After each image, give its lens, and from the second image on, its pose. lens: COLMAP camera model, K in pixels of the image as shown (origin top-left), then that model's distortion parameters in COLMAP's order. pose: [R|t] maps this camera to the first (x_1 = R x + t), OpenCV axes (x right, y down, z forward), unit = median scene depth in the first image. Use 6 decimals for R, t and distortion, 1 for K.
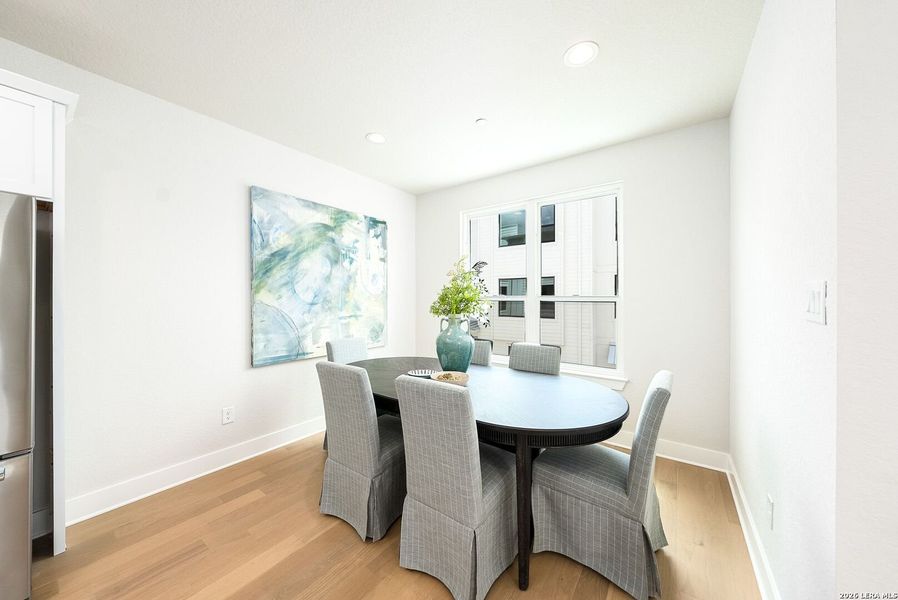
lens RADIAL K [[320.2, 0, 450.2], [0, 320.2, 296.7], [0, 0, 1]] dist [-0.000629, -0.000228]
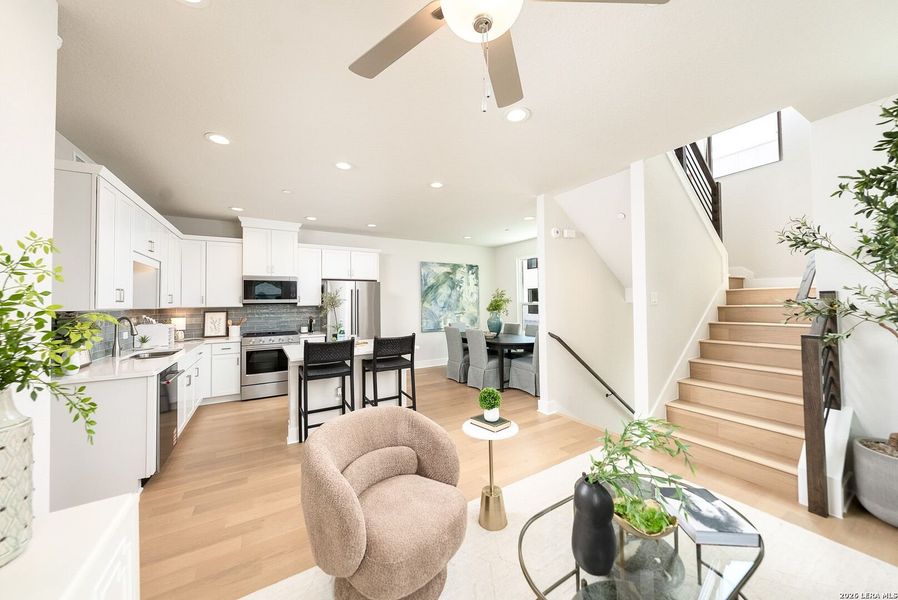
lens RADIAL K [[320.2, 0, 450.2], [0, 320.2, 296.7], [0, 0, 1]] dist [-0.000629, -0.000228]
pose [[0.920296, -0.020434, -0.390689, 0.555126], [0.015360, 0.999752, -0.016108, -0.018081], [0.390922, 0.008823, 0.920382, -1.187990]]
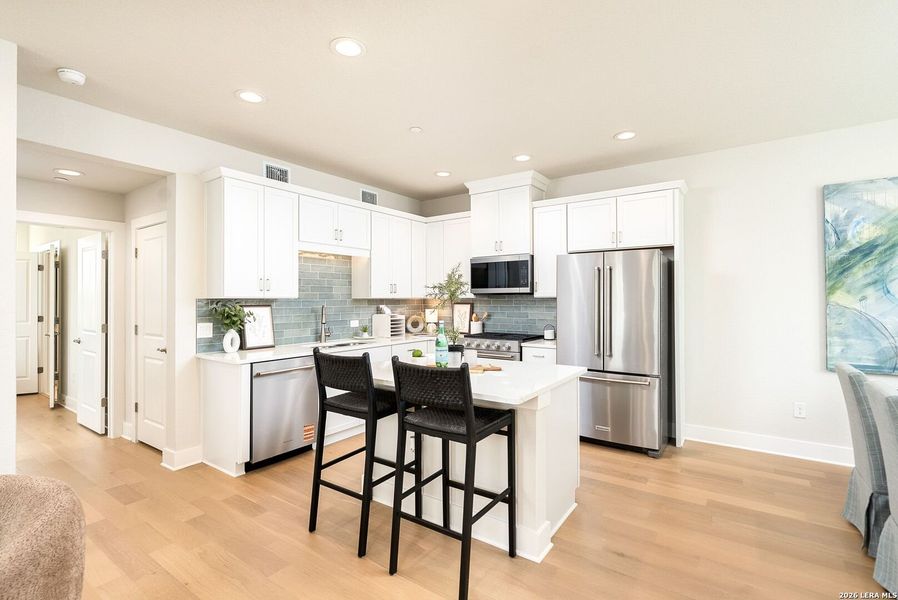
lens RADIAL K [[414.1, 0, 449.0], [0, 414.1, 300.0], [0, 0, 1]] dist [0.002237, 0.000317]
pose [[0.015205, 0.000158, -0.999884, 0.596680], [0.005715, 0.999984, 0.000245, -0.000977], [0.999868, -0.005718, 0.015204, -0.162625]]
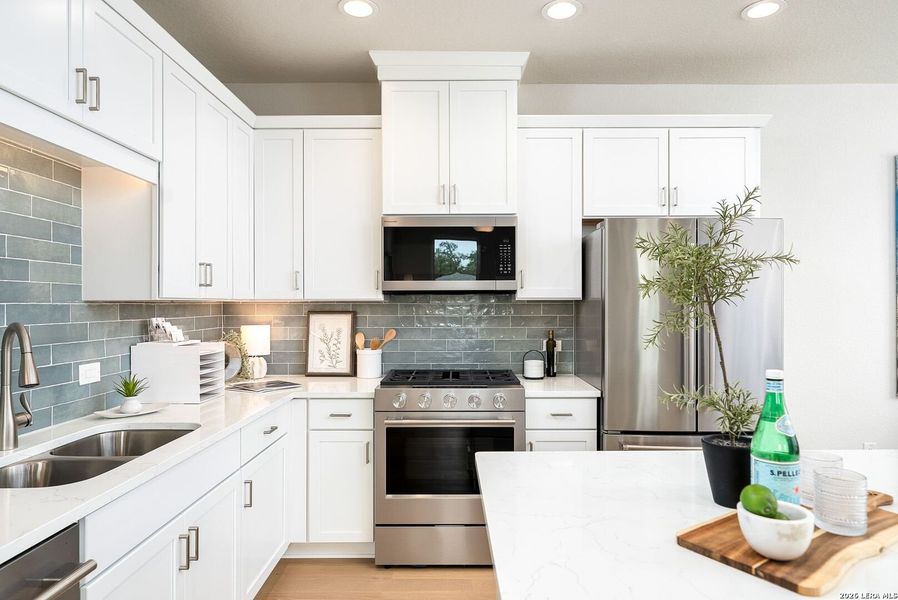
lens RADIAL K [[551.8, 0, 449.0], [0, 551.8, 300.0], [0, 0, 1]] dist [0.005113, 0.000754]
pose [[0.586514, -0.009669, -0.809882, -0.182590], [0.006213, 0.999953, -0.007439, -0.000151], [0.809916, -0.000668, 0.586546, -0.573797]]
